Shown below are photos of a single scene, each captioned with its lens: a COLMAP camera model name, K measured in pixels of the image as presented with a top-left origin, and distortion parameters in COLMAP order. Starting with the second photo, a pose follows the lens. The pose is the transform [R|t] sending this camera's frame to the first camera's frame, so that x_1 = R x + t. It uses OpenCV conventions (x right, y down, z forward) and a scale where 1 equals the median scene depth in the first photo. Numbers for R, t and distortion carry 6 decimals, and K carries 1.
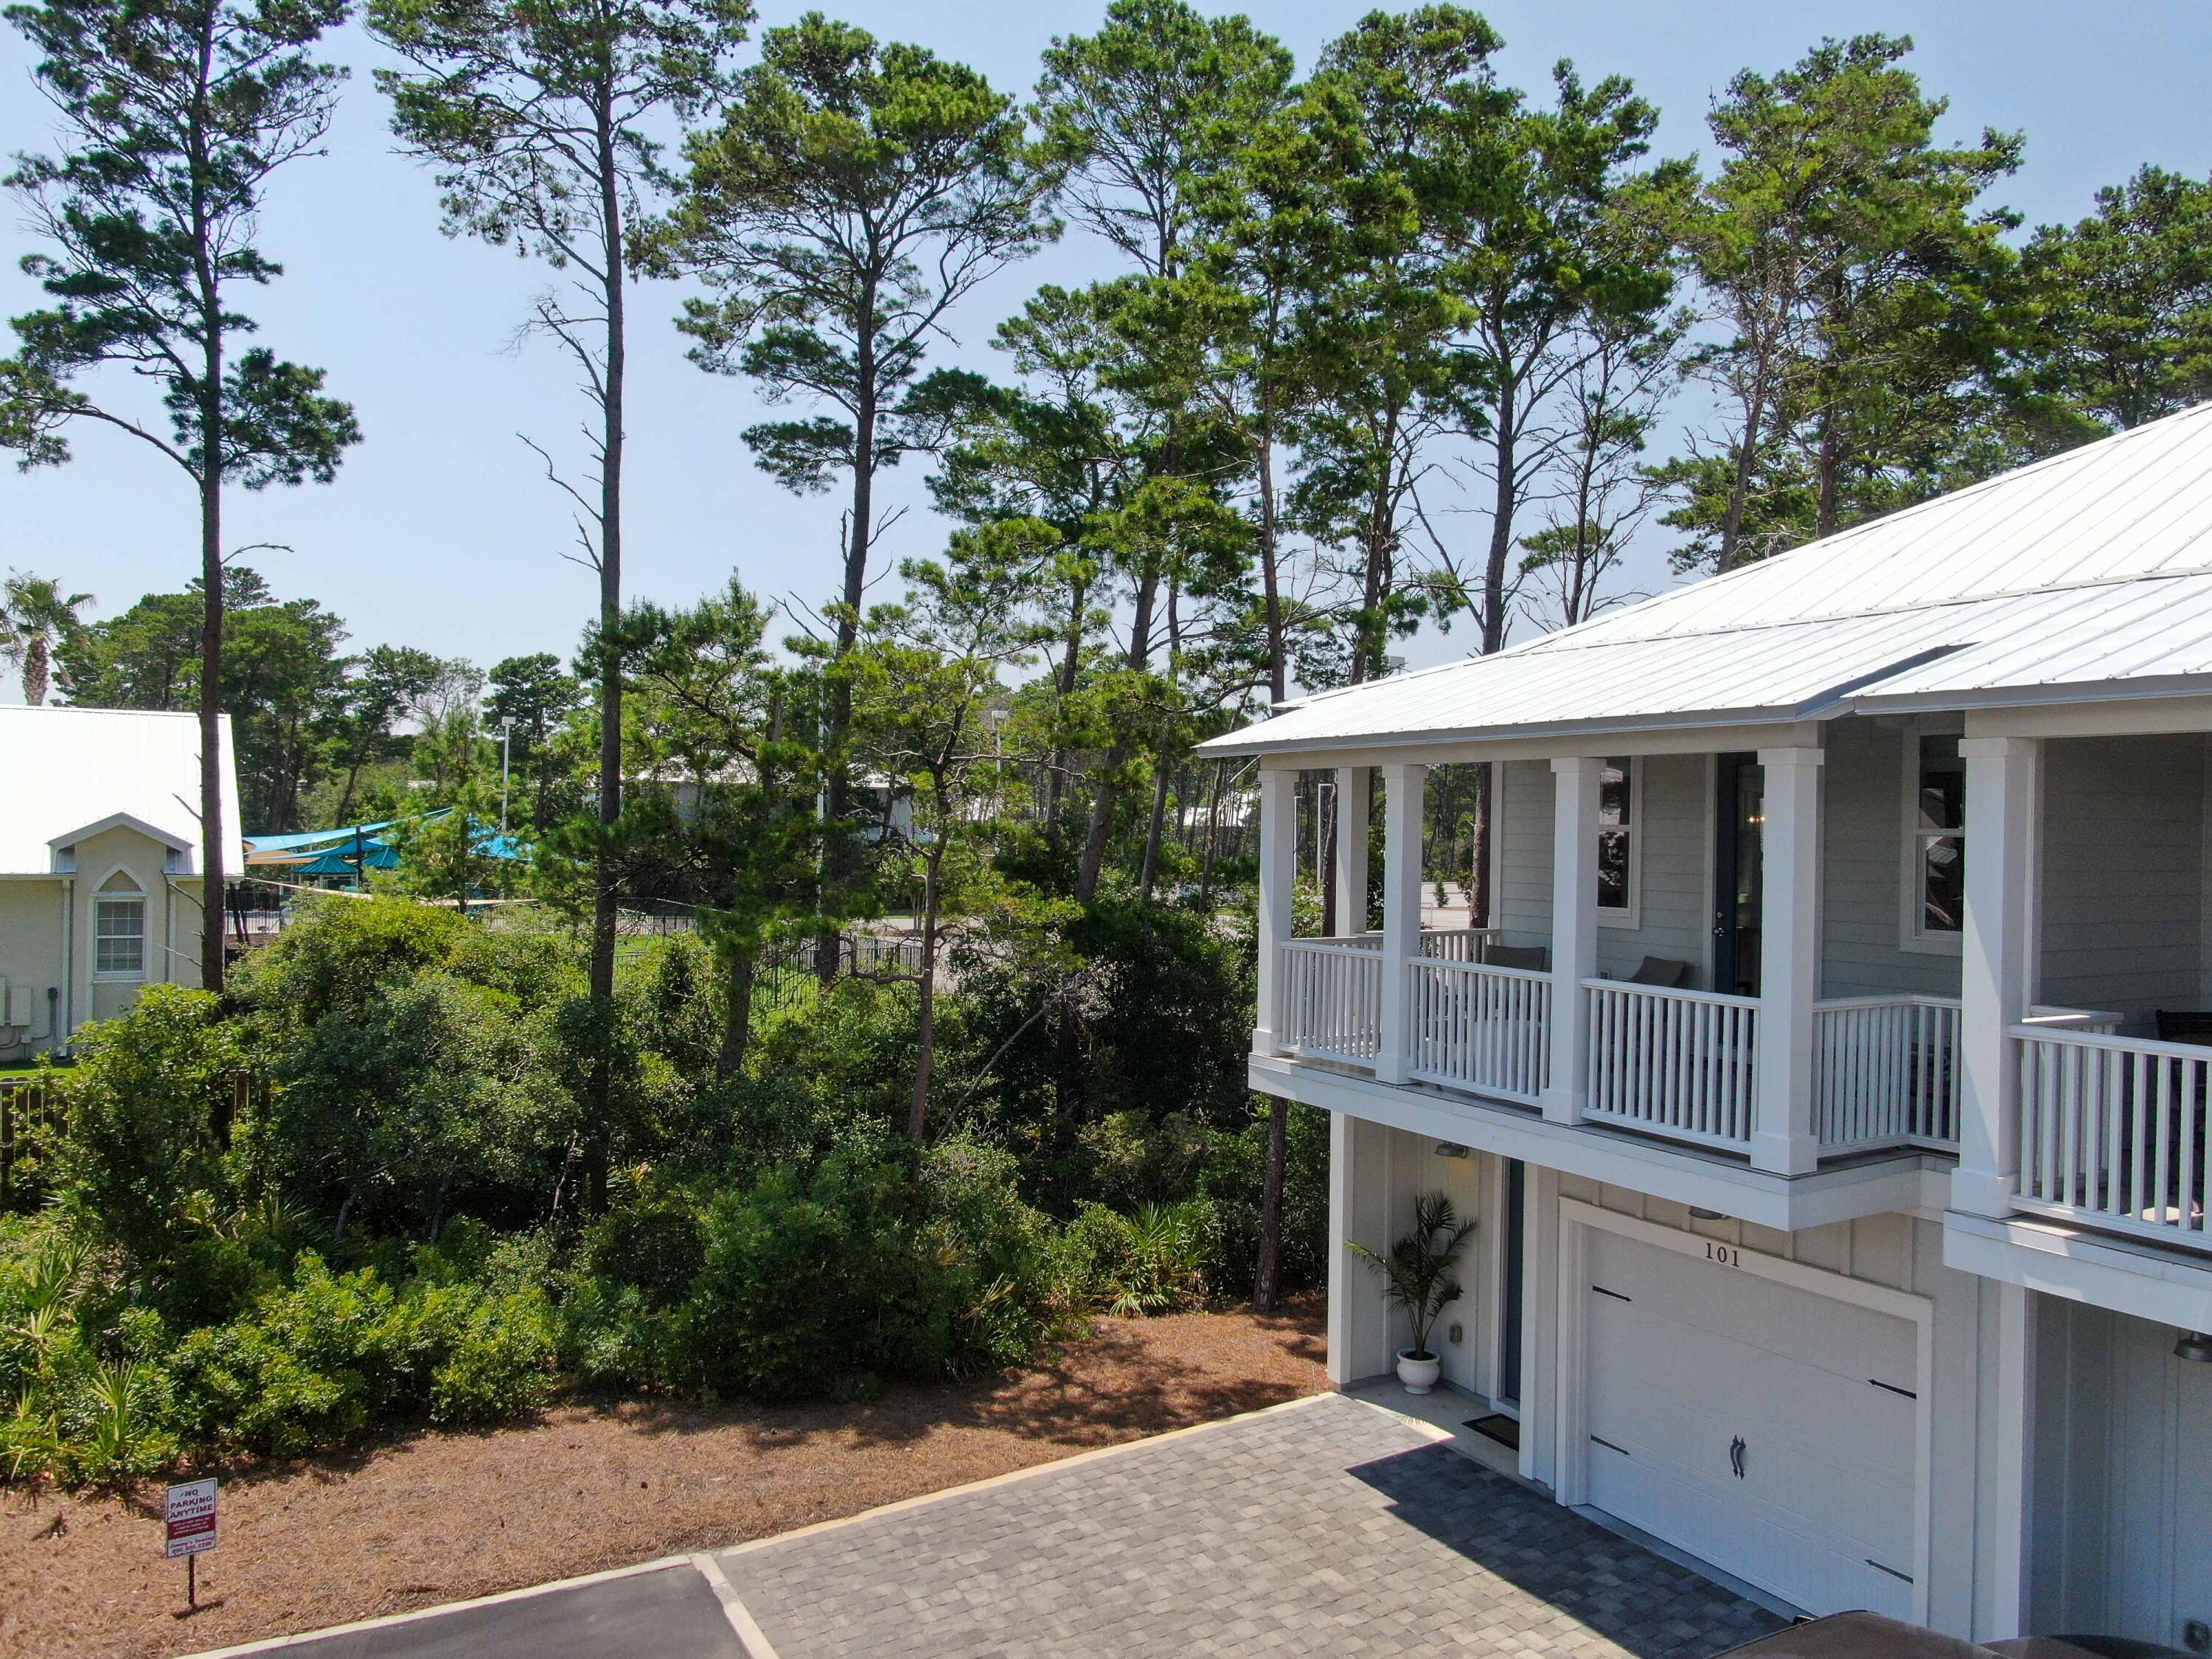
lens RADIAL K [[1577.1, 0, 1124.6], [0, 1577.1, 825.9], [0, 0, 1]] dist [-0.002345, -0.003237]
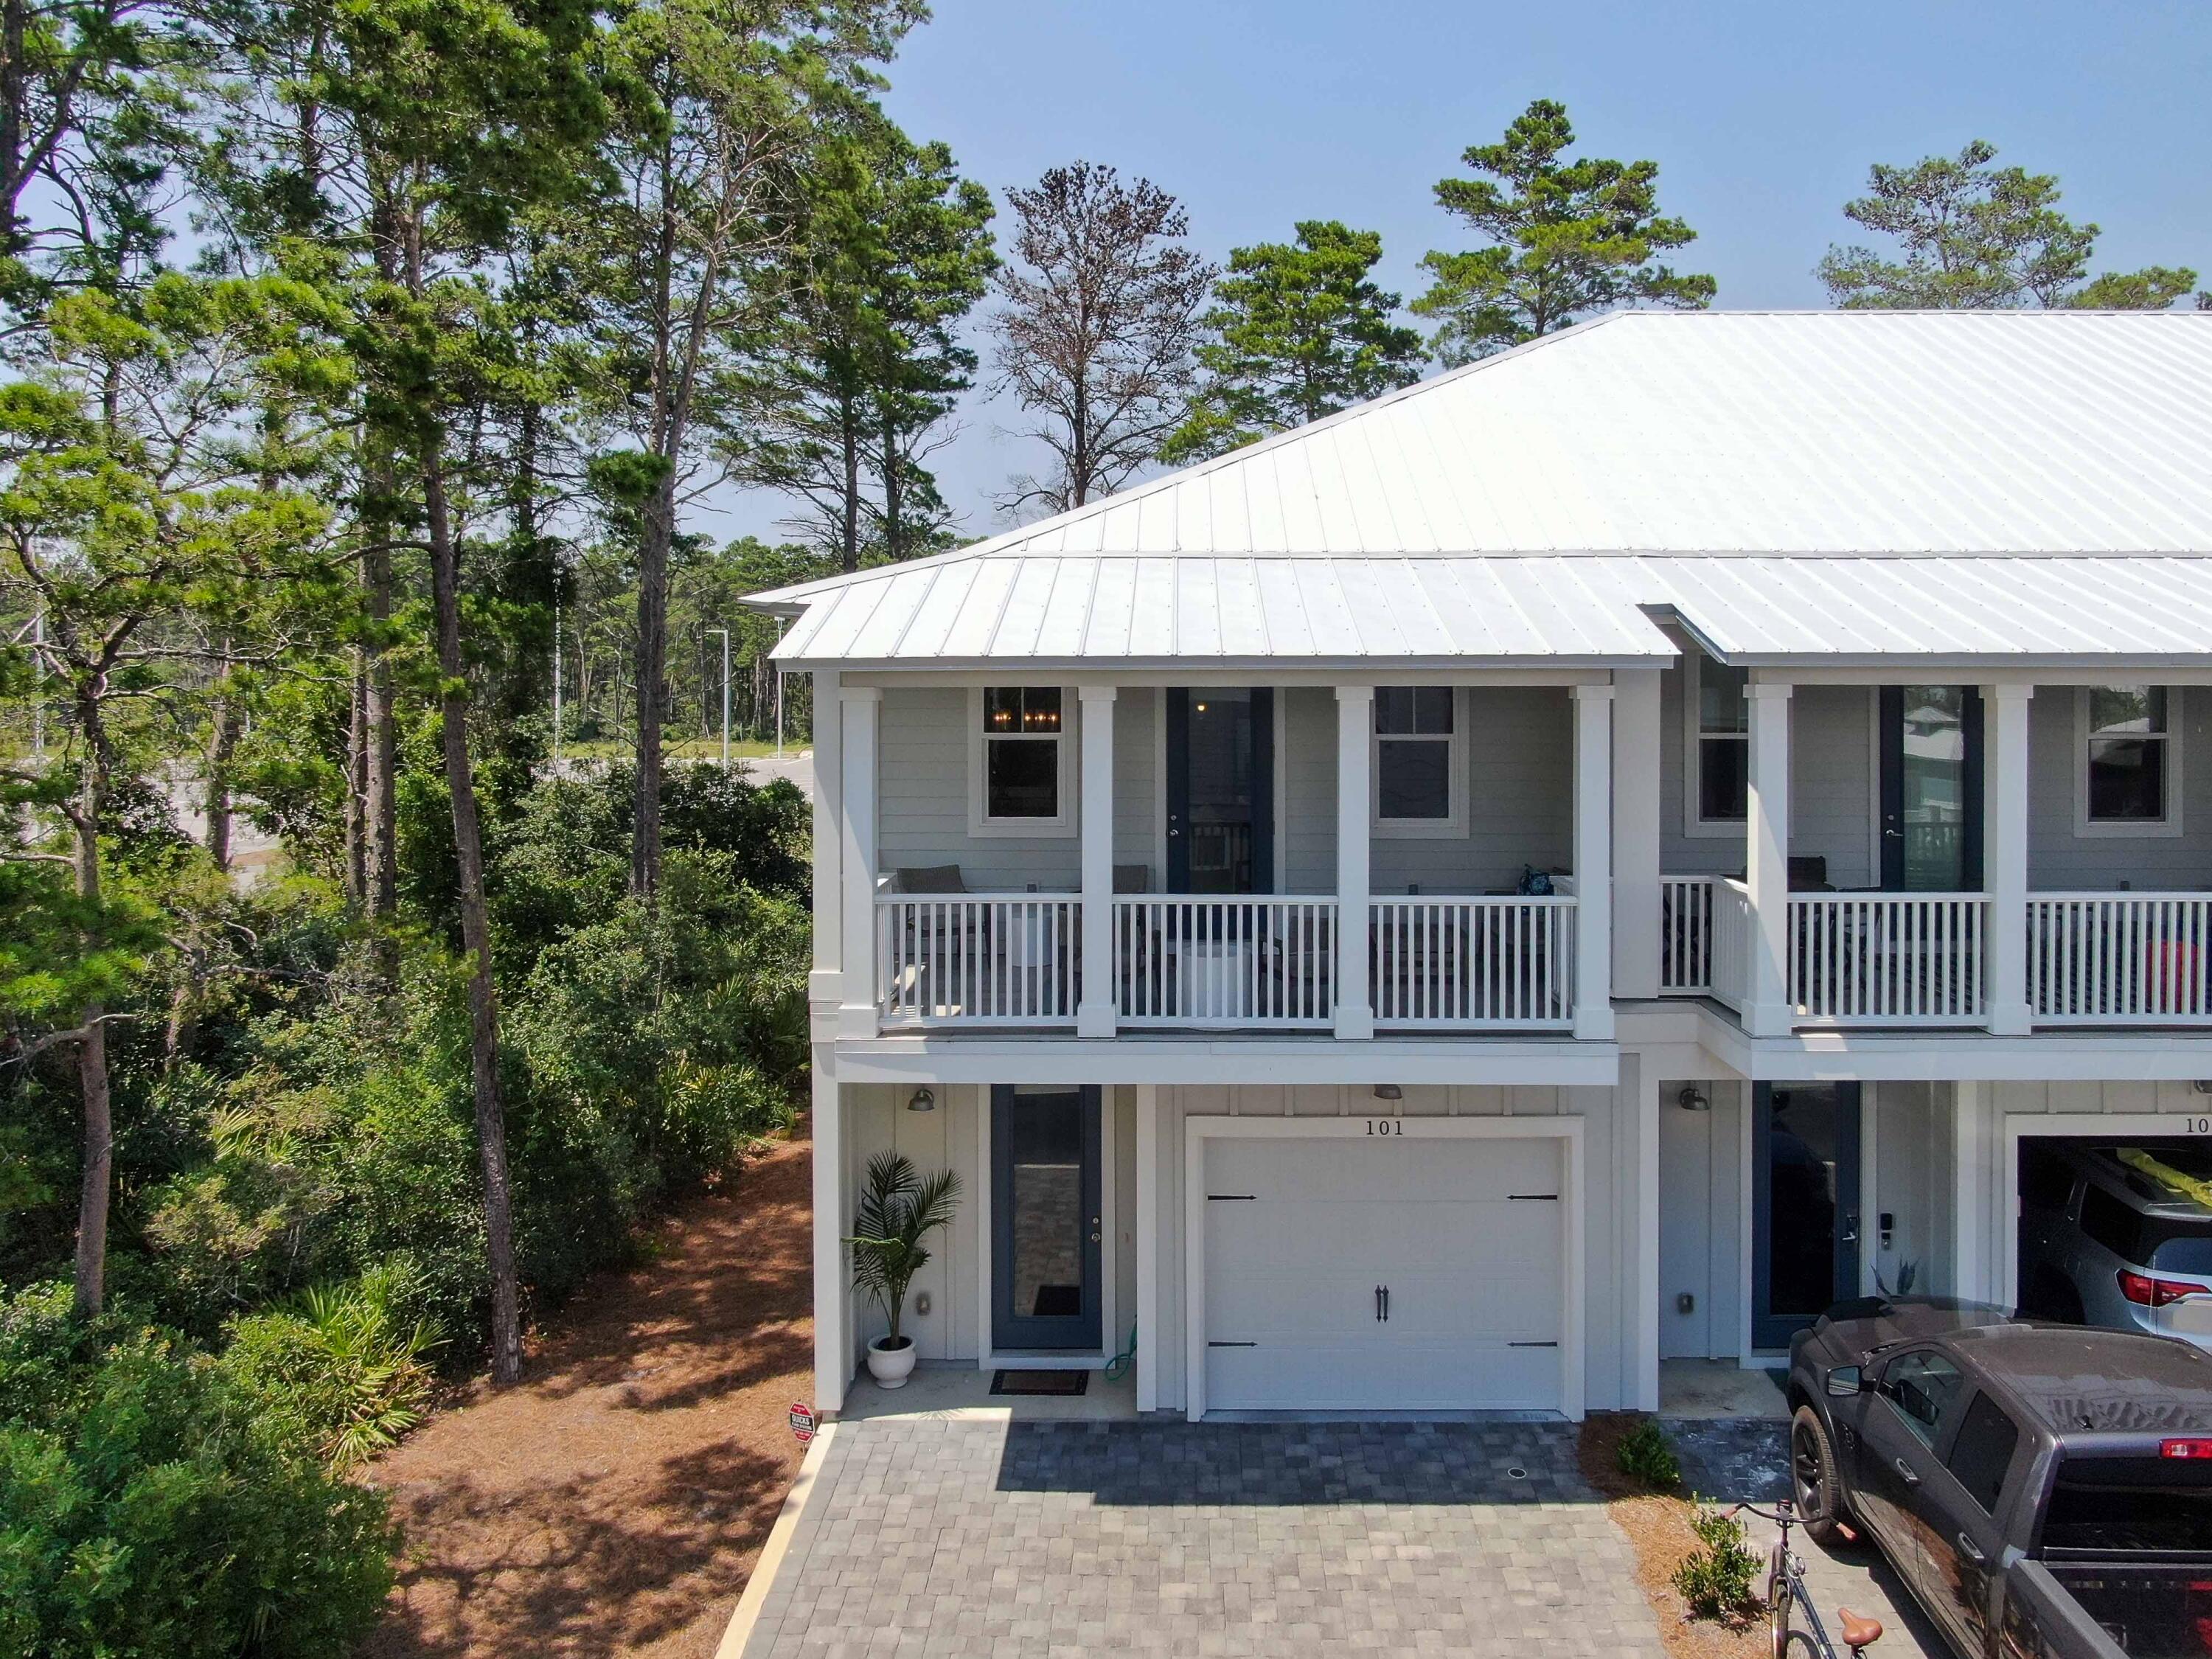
lens RADIAL K [[1577.1, 0, 1092.5], [0, 1577.1, 710.1], [0, 0, 1]] dist [-0.002345, -0.003237]
pose [[0.506943, -0.007959, 0.861943, -0.554101], [0.002686, 0.999967, 0.007653, -0.027486], [-0.861975, -0.001565, 0.506948, 0.489801]]
